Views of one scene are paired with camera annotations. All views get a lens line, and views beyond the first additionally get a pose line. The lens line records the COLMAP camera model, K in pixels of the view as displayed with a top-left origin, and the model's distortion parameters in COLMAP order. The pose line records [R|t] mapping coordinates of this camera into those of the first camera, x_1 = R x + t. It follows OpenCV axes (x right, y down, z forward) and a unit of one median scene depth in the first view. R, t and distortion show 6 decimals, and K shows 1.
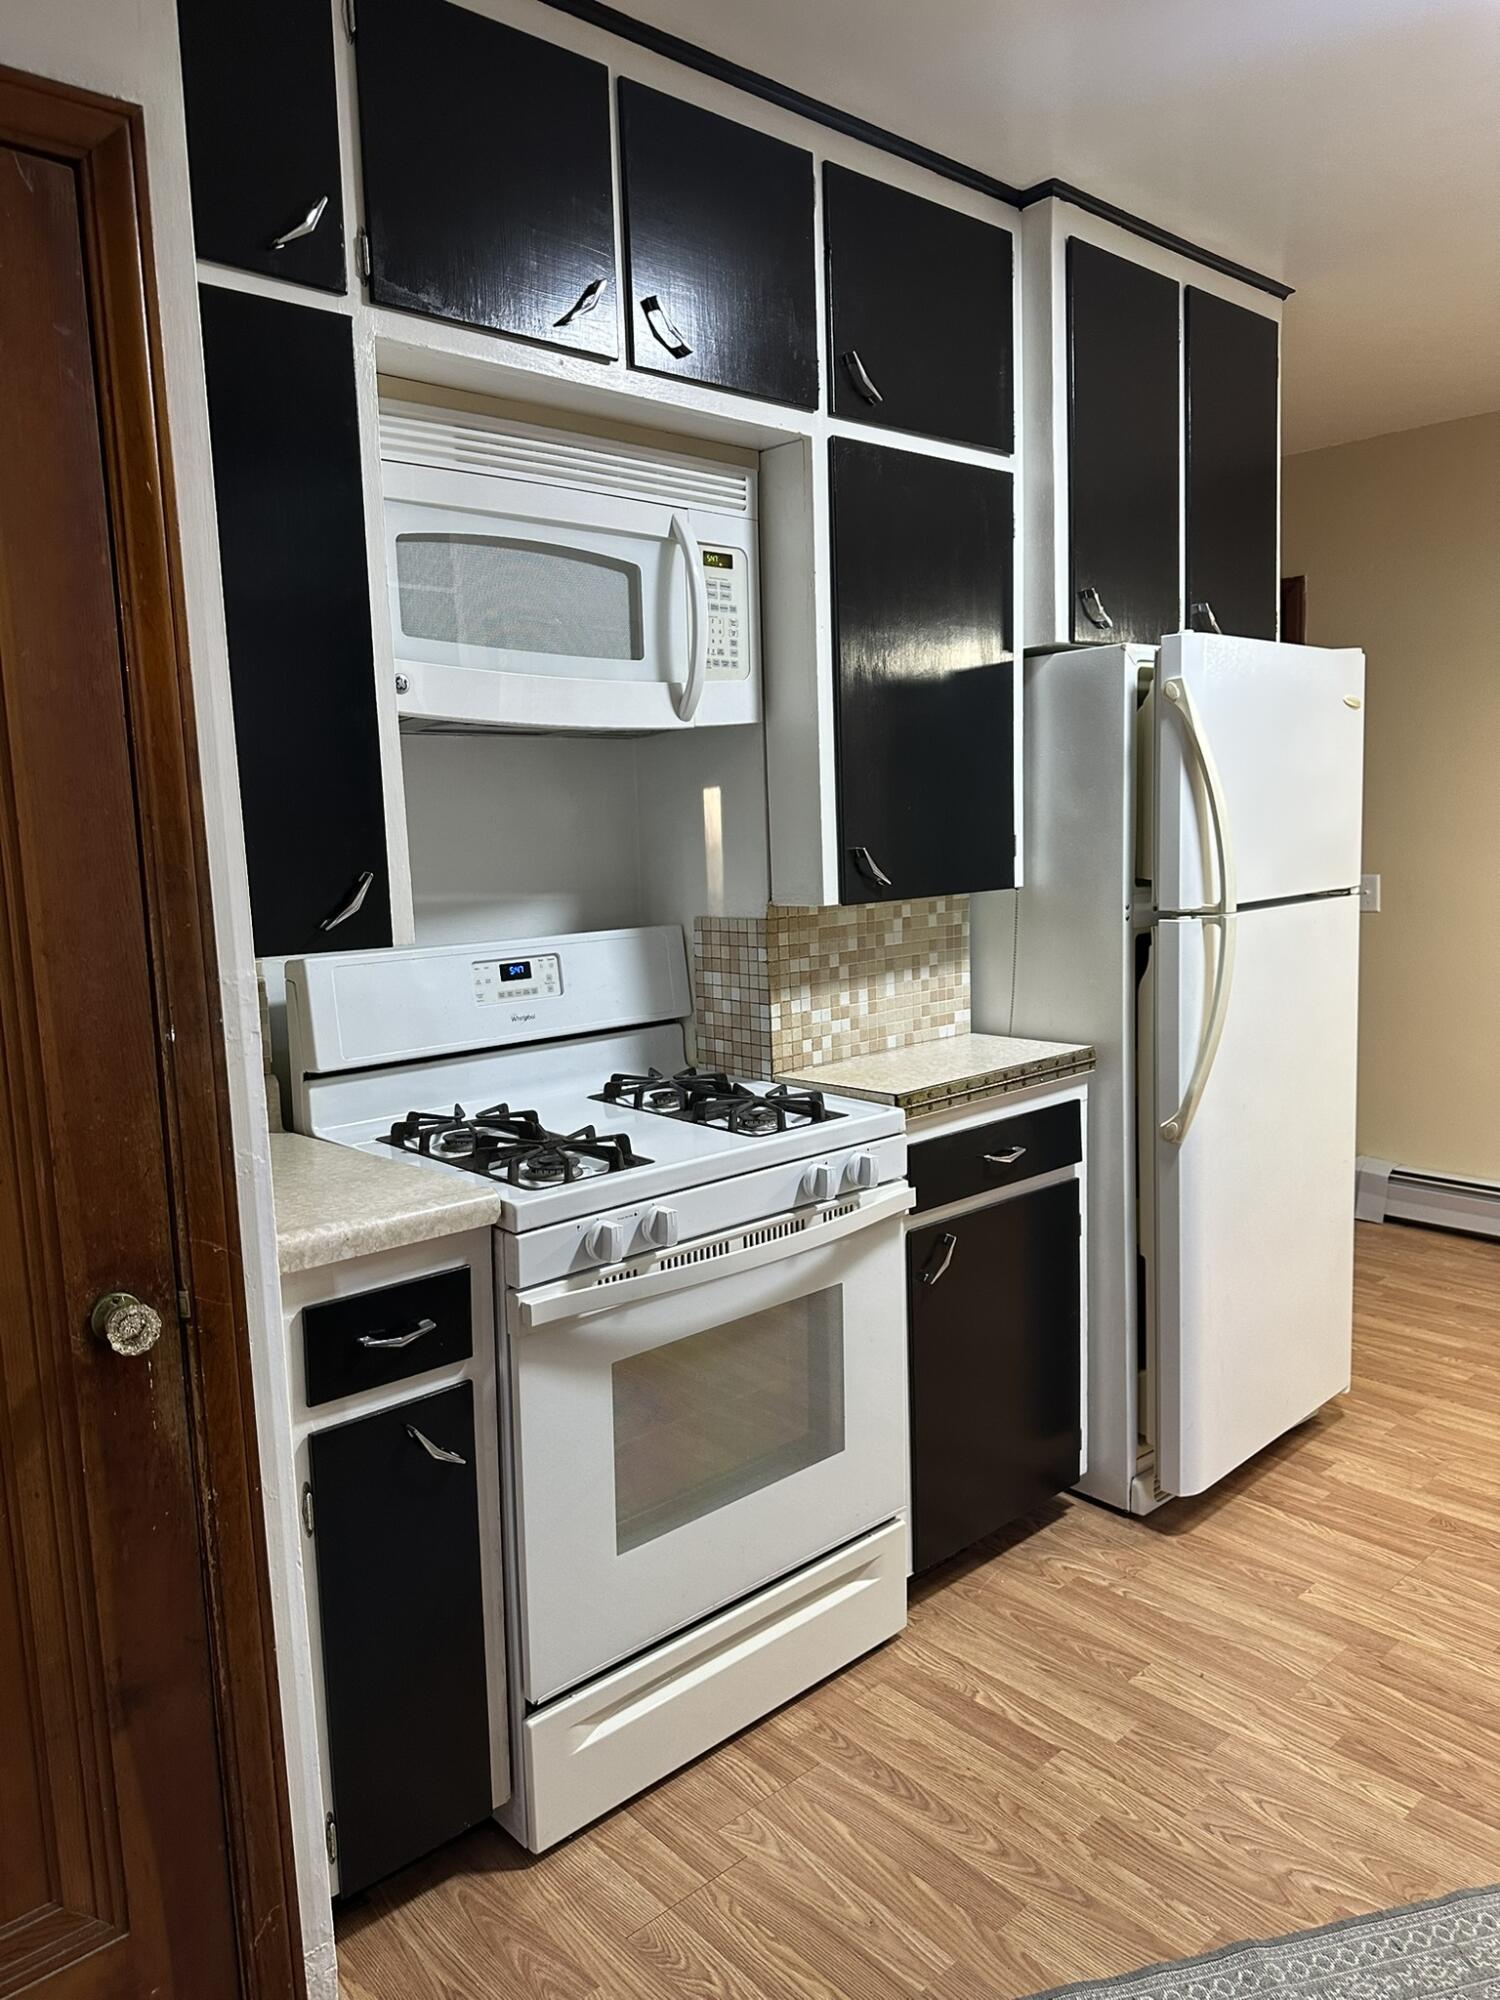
lens RADIAL K [[1359.9, 0, 769.6], [0, 1359.9, 999.1], [0, 0, 1]] dist [0.022373, -0.037153]
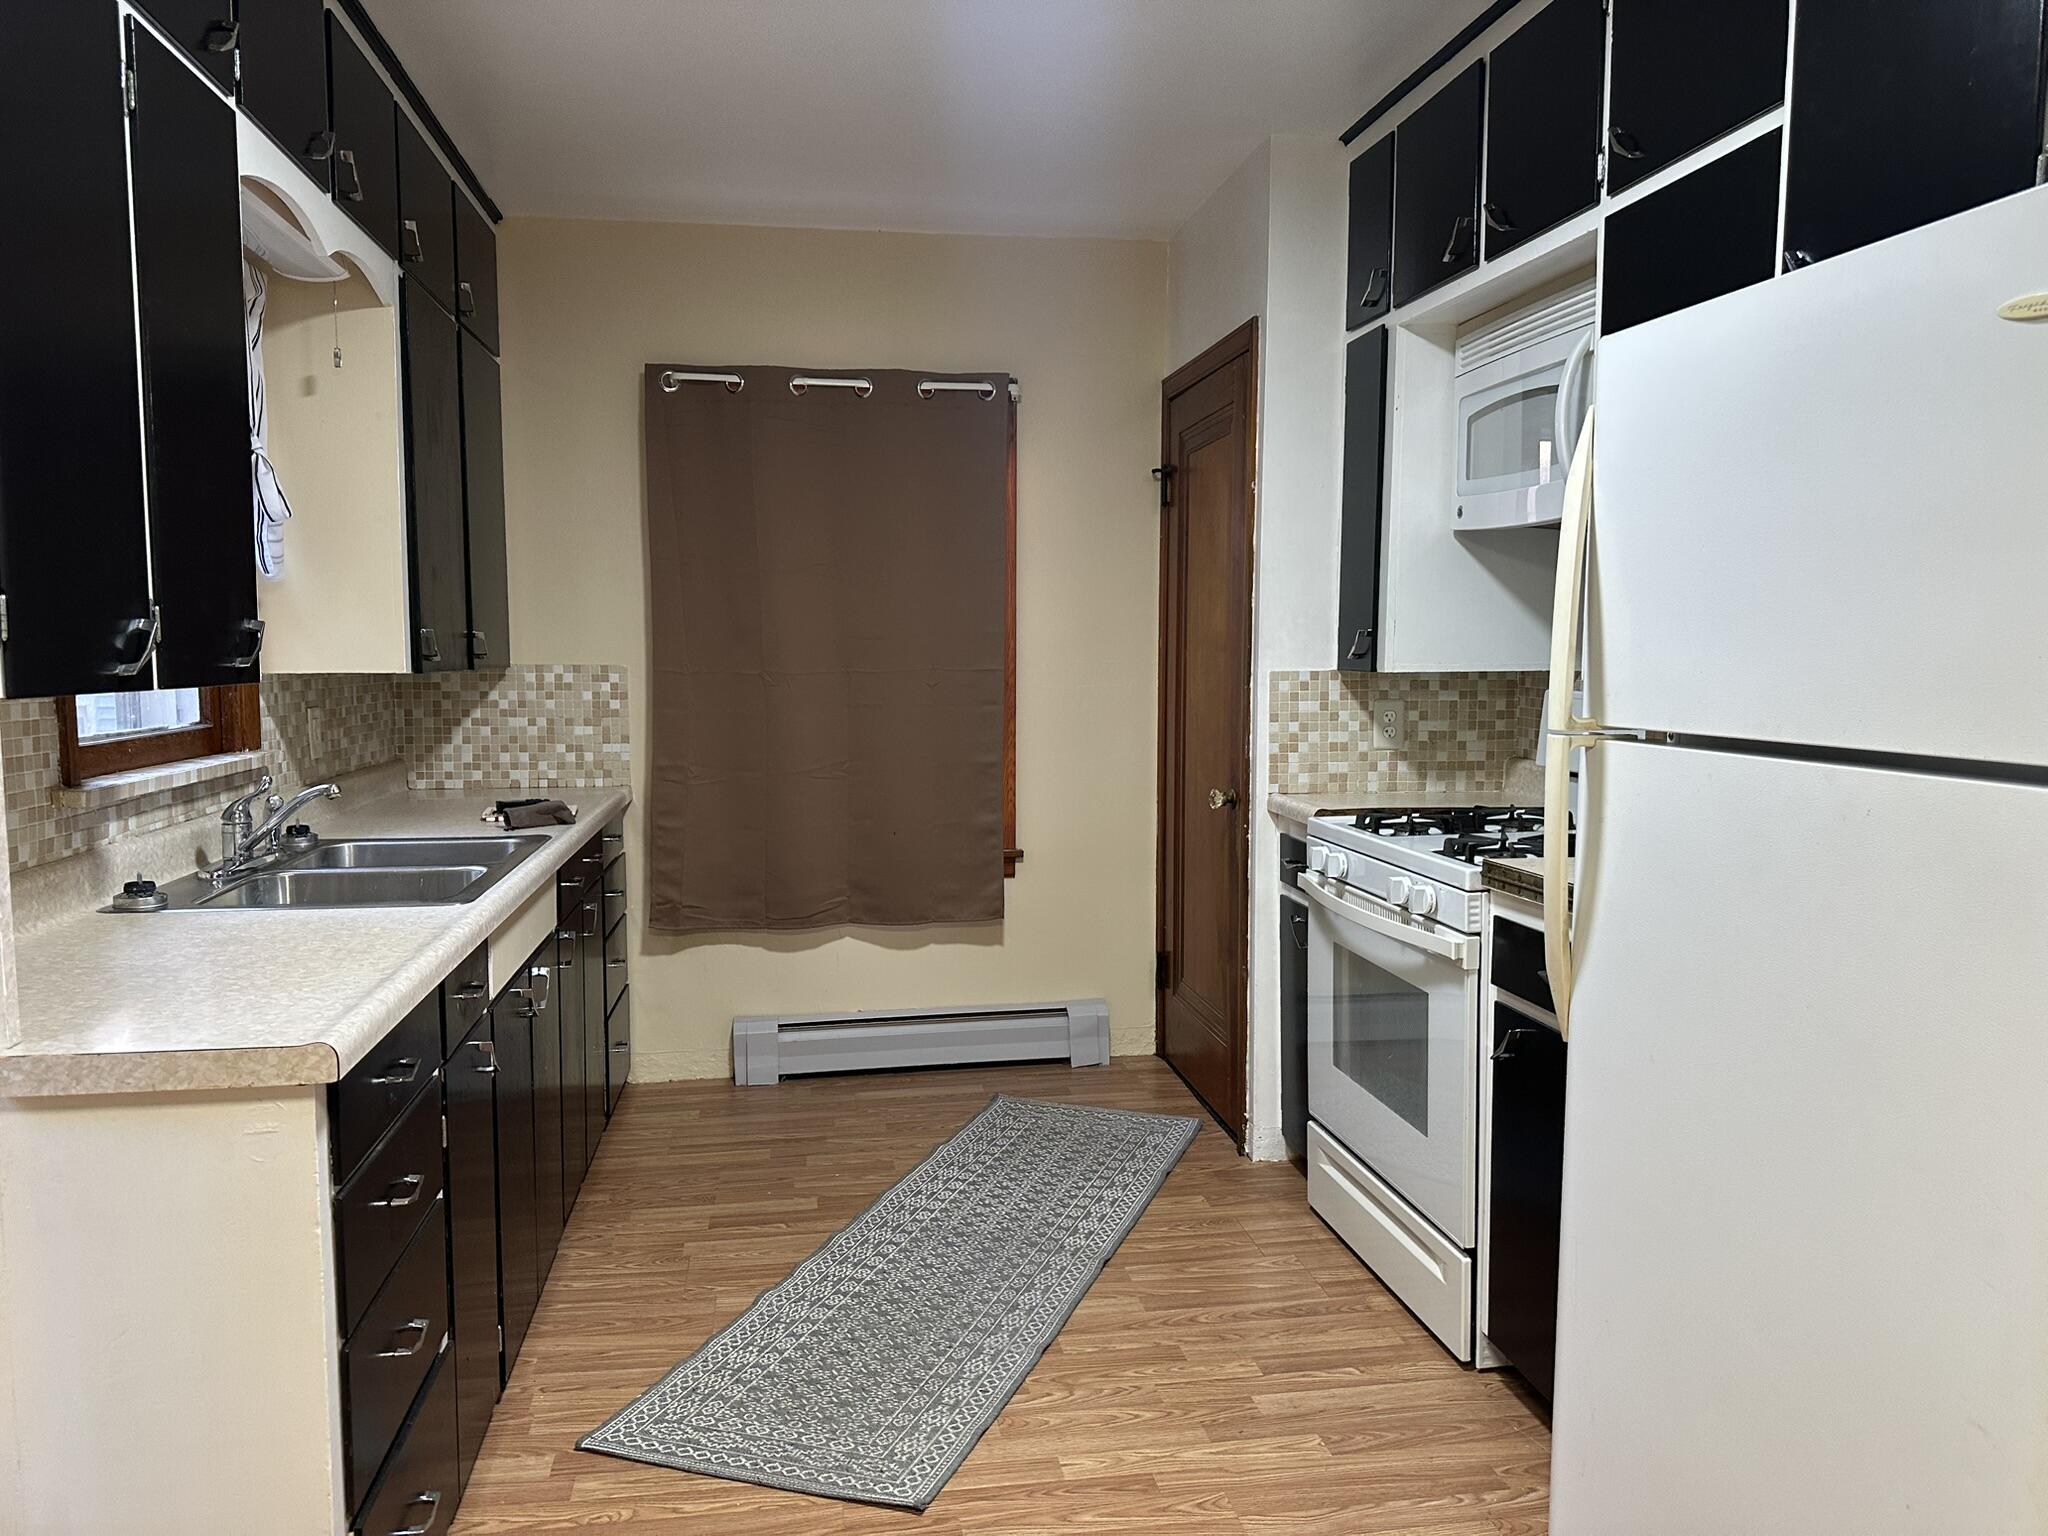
lens RADIAL K [[1392.6, 0, 1019.3], [0, 1392.6, 760.1], [0, 0, 1]] dist [0.022373, -0.037153]
pose [[-0.527052, 0.111071, -0.842543, 1.195420], [-0.085024, 0.979556, 0.182320, -0.173265], [0.845569, 0.167728, -0.506834, 1.234090]]
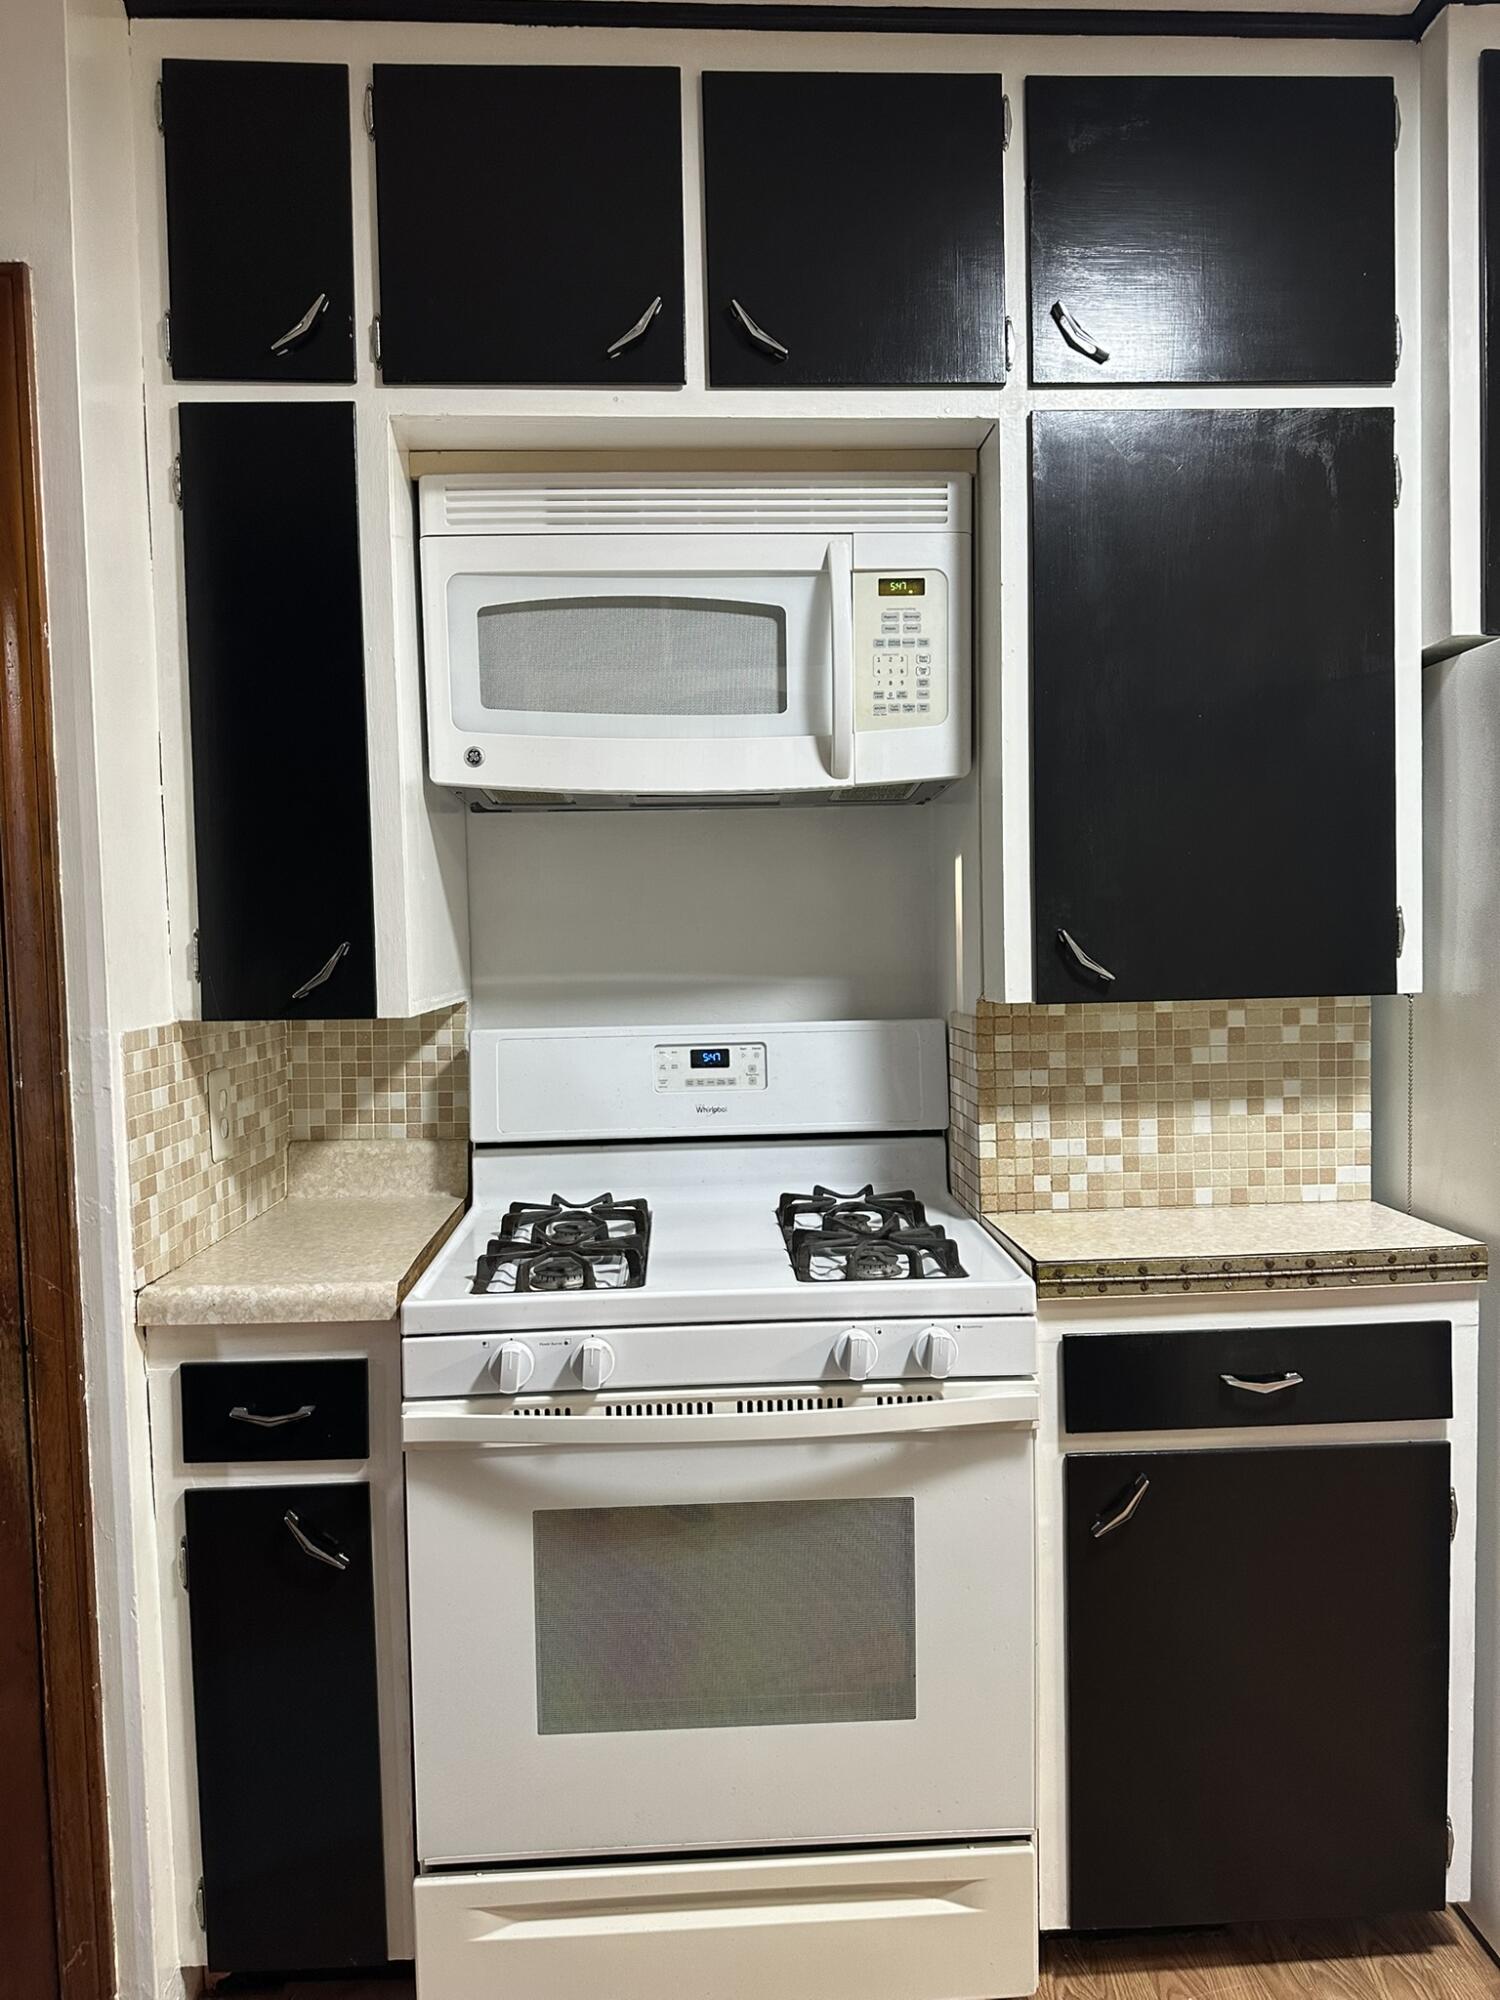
lens RADIAL K [[1359.9, 0, 760.2], [0, 1359.9, 998.9], [0, 0, 1]] dist [0.022373, -0.037153]
pose [[0.775668, 0.048363, -0.629285, 0.445648], [-0.088037, 0.995603, -0.032000, -0.036475], [0.624971, 0.080222, 0.776515, 0.323570]]
